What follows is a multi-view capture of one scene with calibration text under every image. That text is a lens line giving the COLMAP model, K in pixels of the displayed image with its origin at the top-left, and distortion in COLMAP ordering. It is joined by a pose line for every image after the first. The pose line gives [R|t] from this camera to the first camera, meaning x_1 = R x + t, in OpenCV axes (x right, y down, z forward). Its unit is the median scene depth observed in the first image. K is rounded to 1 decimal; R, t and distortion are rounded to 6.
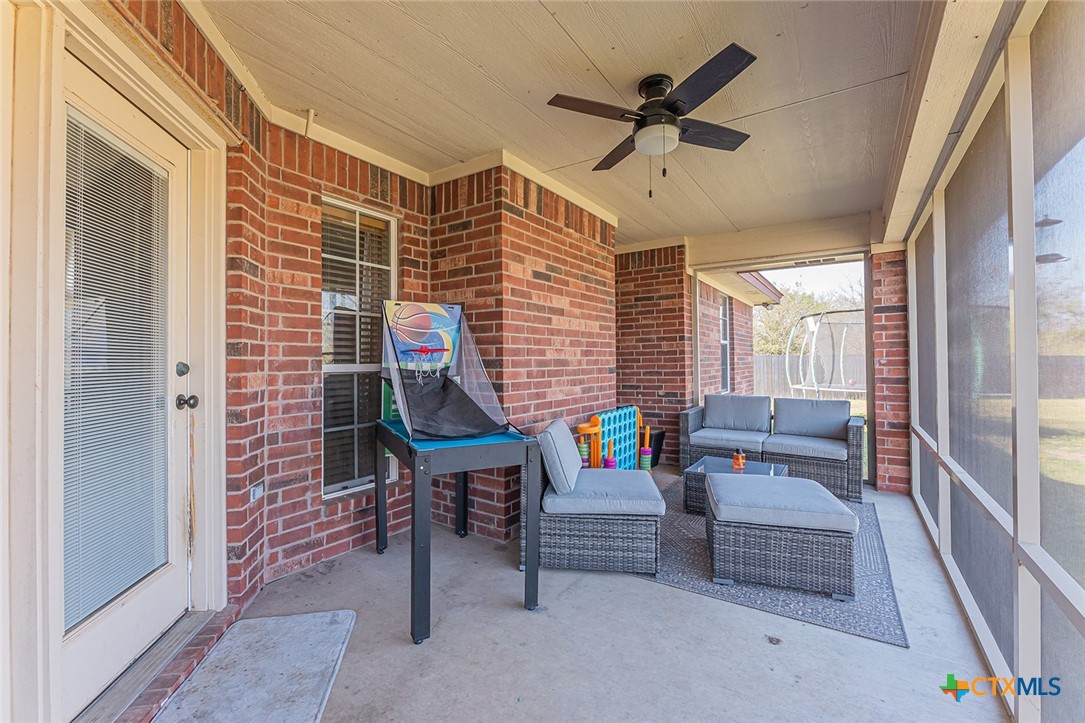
lens RADIAL K [[450.6, 0, 527.4], [0, 450.6, 352.7], [0, 0, 1]] dist [-0.002438, -0.003332]
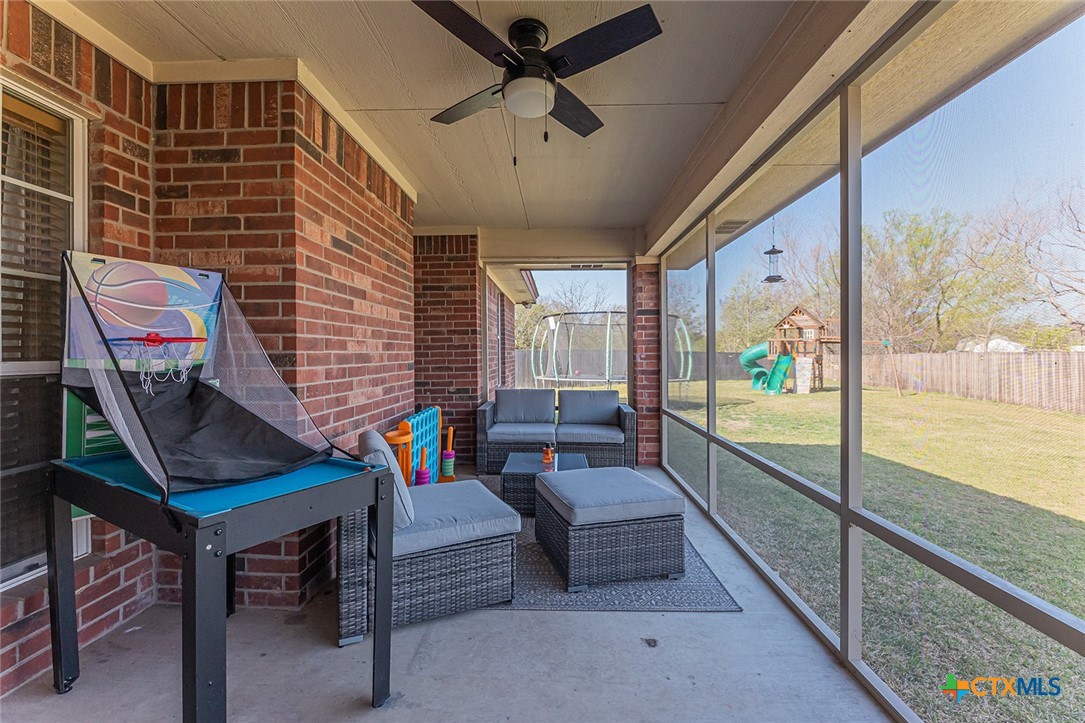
lens RADIAL K [[450.6, 0, 527.4], [0, 450.6, 352.7], [0, 0, 1]] dist [-0.002438, -0.003332]
pose [[0.843917, 0.003476, 0.536463, -0.112776], [-0.011078, 0.999879, 0.010948, 0.000787], [-0.536360, -0.015182, 0.843853, 0.178378]]
